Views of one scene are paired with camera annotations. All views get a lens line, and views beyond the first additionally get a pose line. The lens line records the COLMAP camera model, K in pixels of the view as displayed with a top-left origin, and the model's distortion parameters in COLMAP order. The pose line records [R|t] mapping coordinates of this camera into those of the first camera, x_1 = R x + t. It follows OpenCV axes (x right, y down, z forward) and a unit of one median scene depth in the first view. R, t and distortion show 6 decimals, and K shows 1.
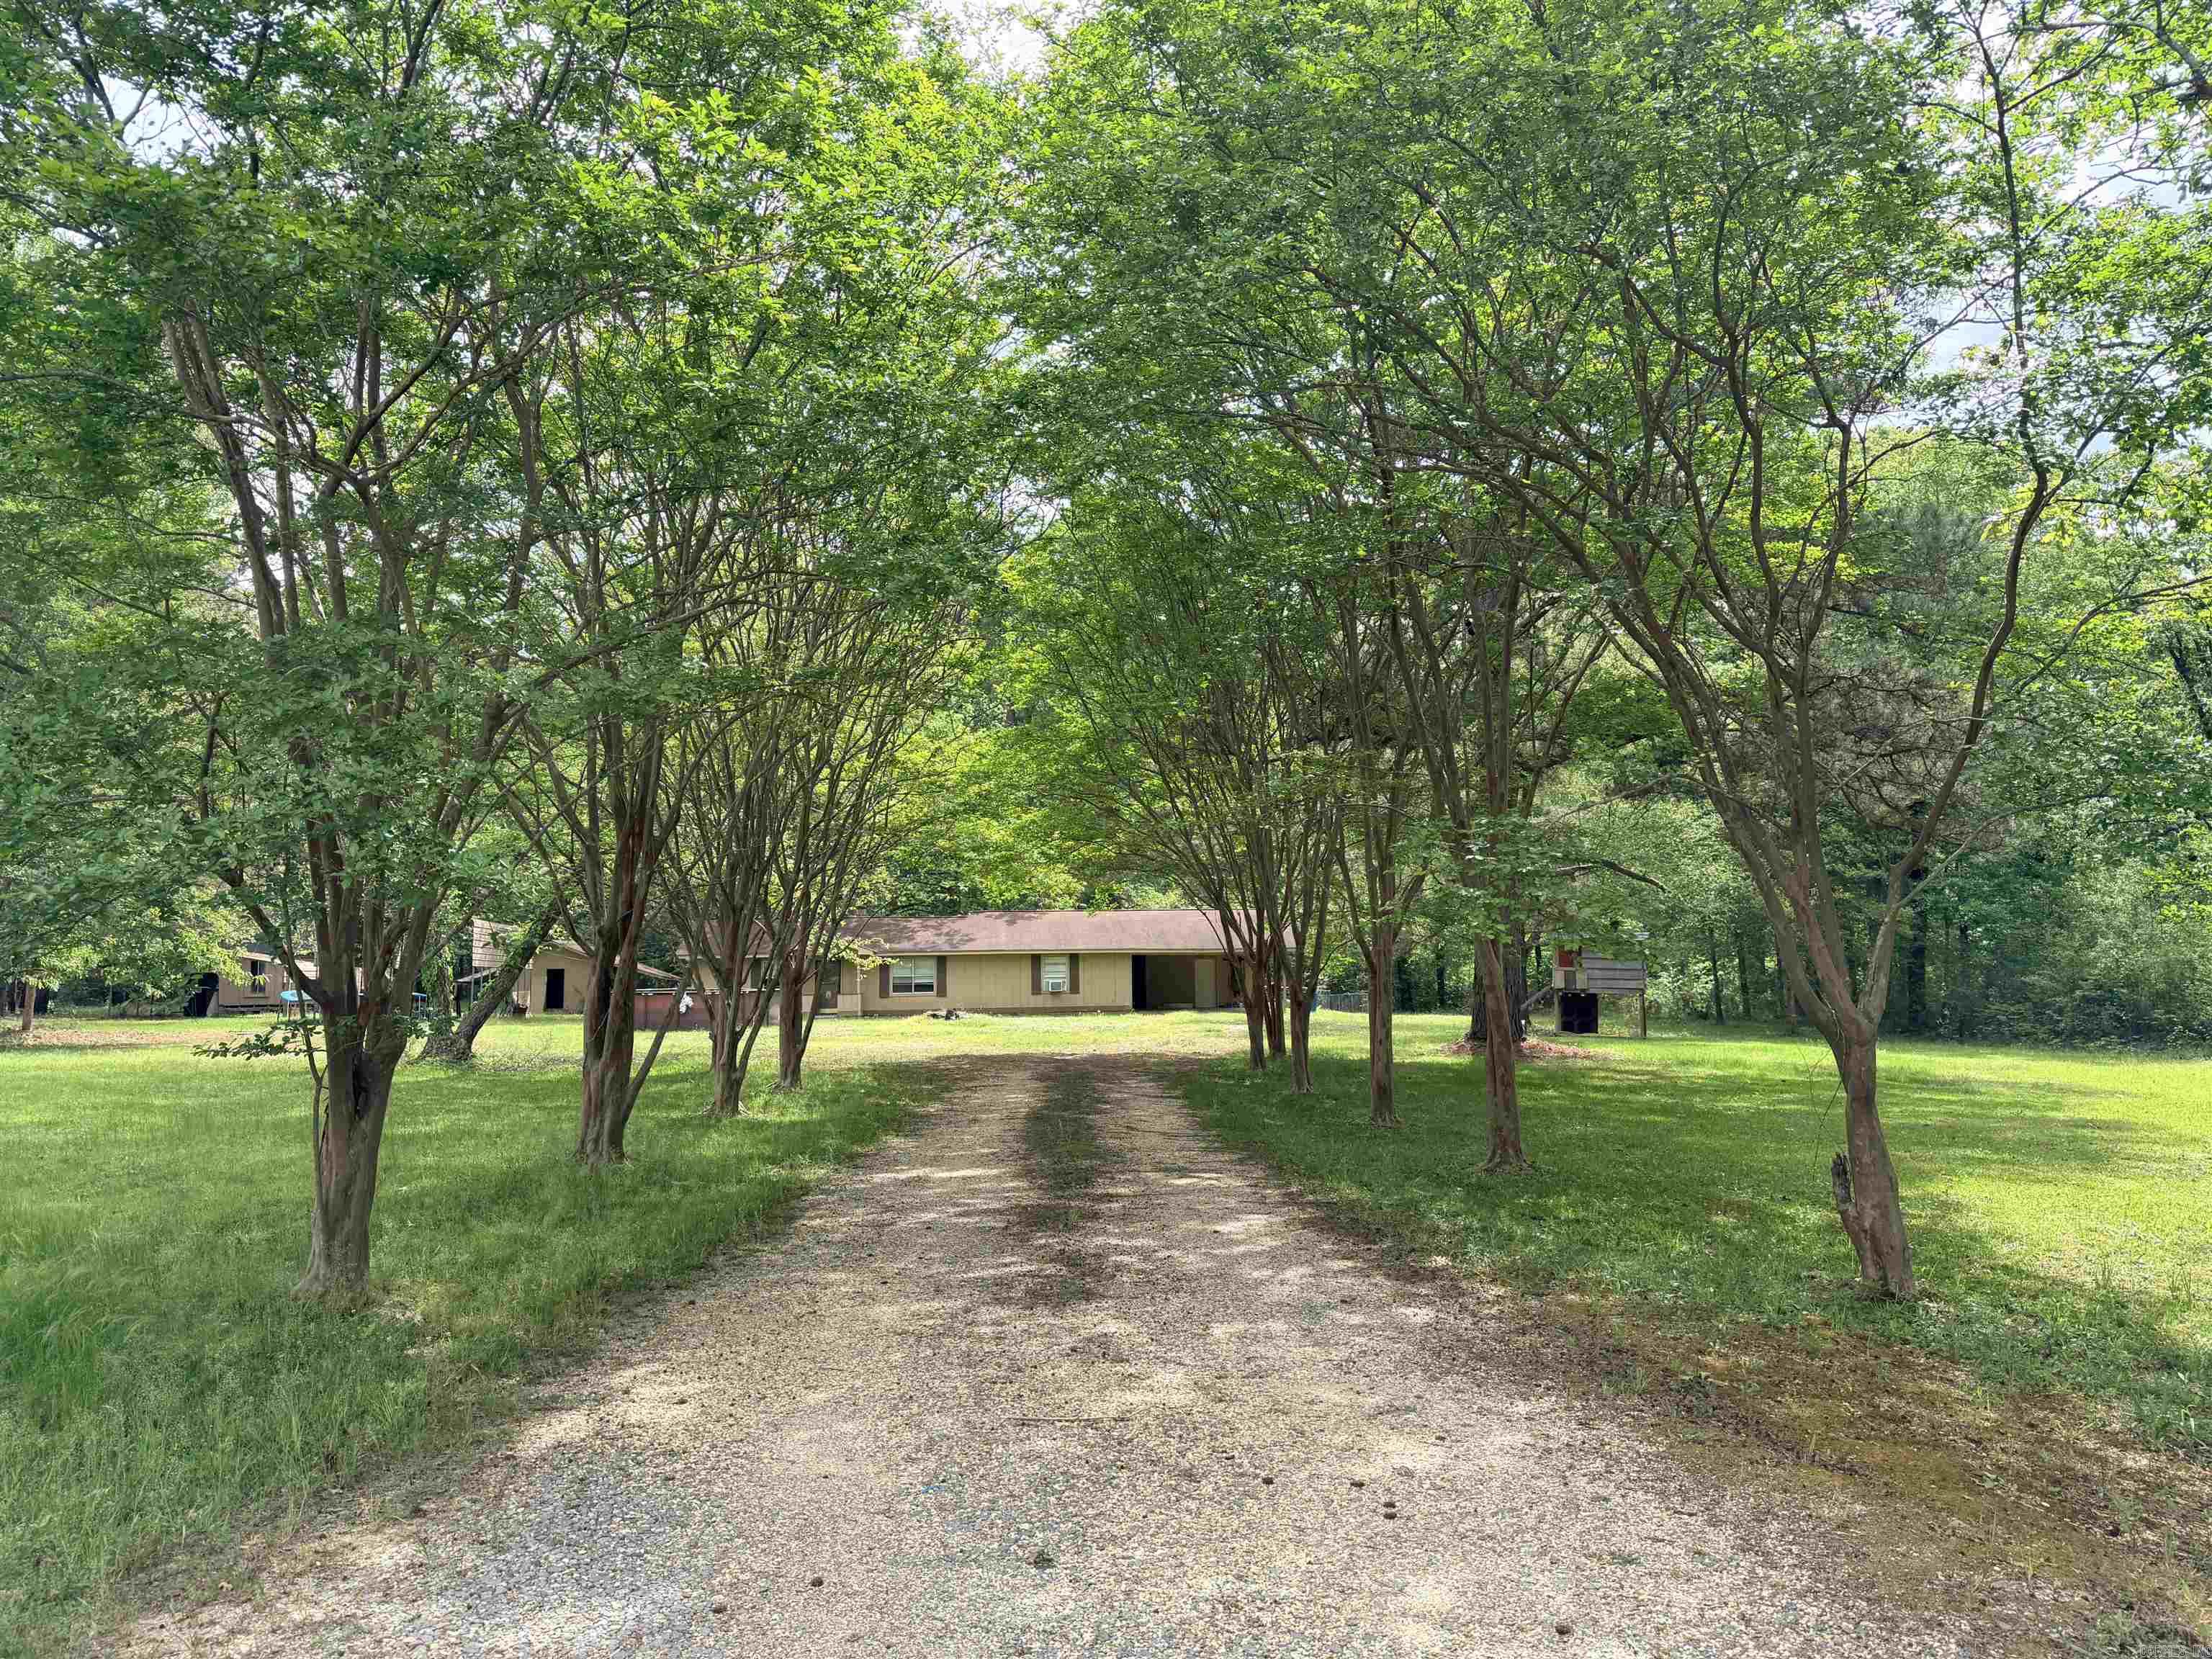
lens RADIAL K [[1553.2, 0, 1103.0], [0, 1553.2, 842.7], [0, 0, 1]] dist [0.124511, -0.161154]
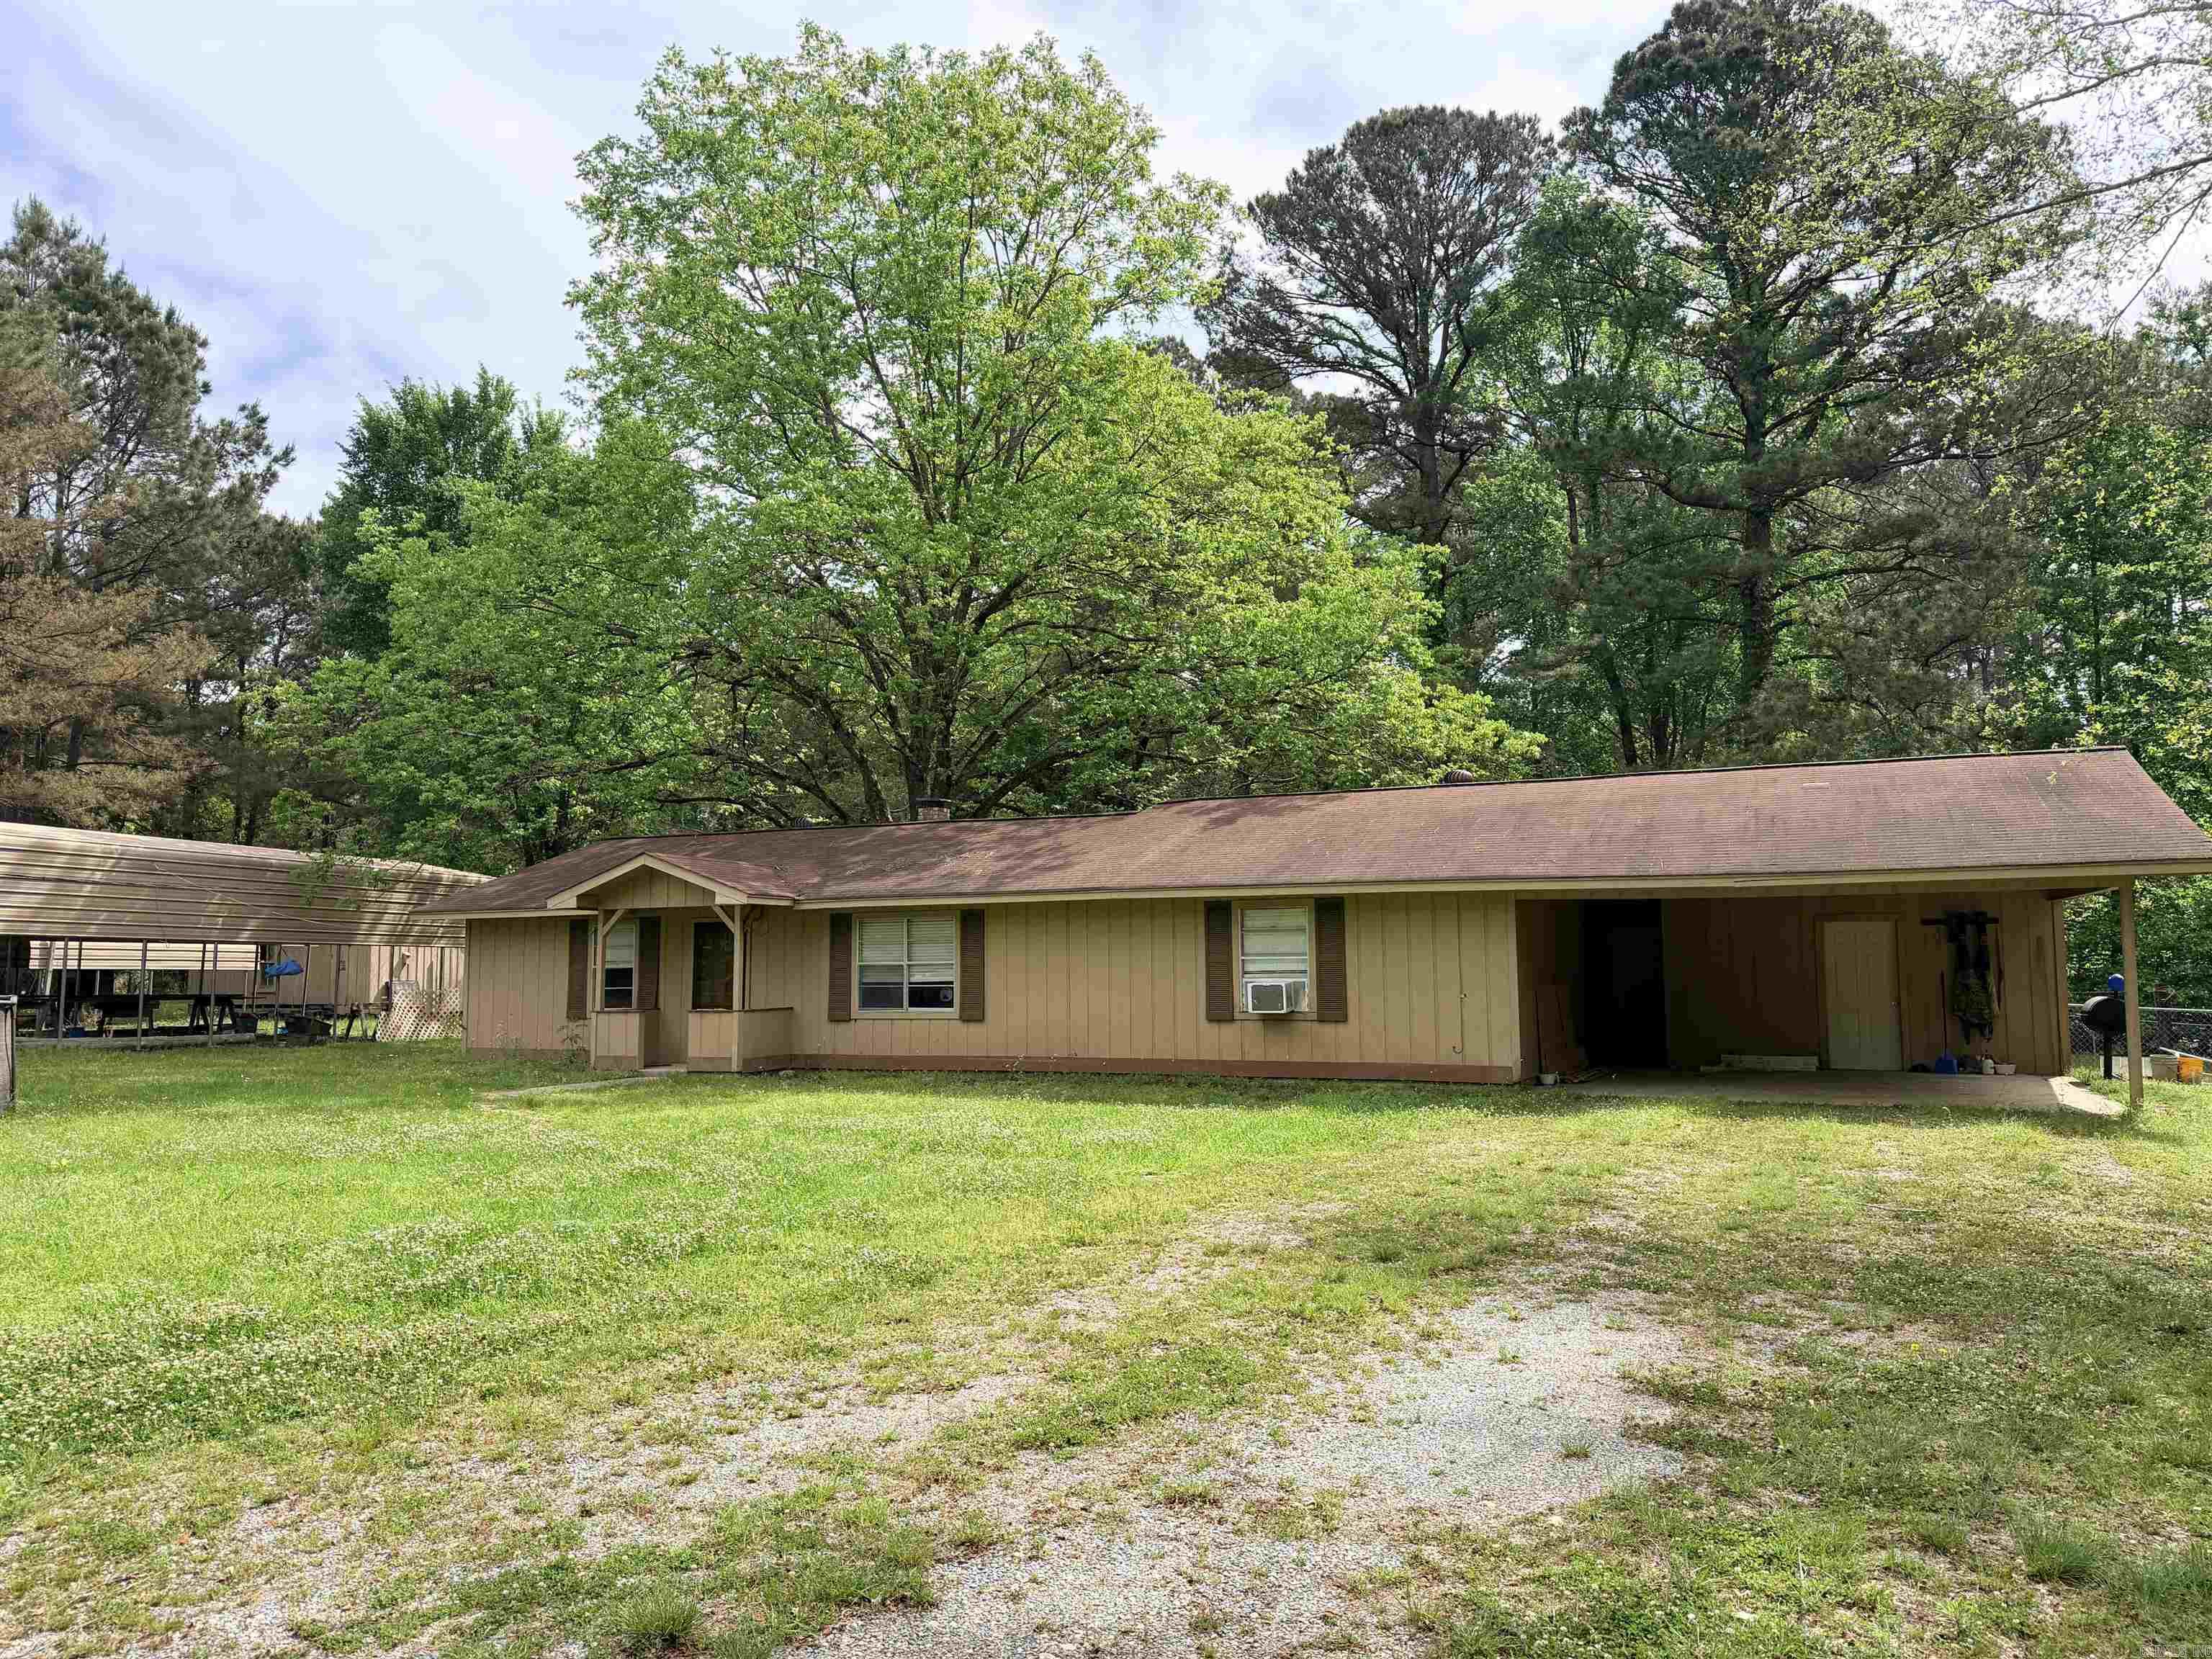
lens RADIAL K [[1553.2, 0, 1103.0], [0, 1553.2, 842.7], [0, 0, 1]] dist [0.124511, -0.161154]
pose [[0.875027, -0.033596, -0.482907, 0.095386], [0.034150, 0.999387, -0.007648, 0.061363], [0.482868, -0.009799, 0.875638, 0.699367]]
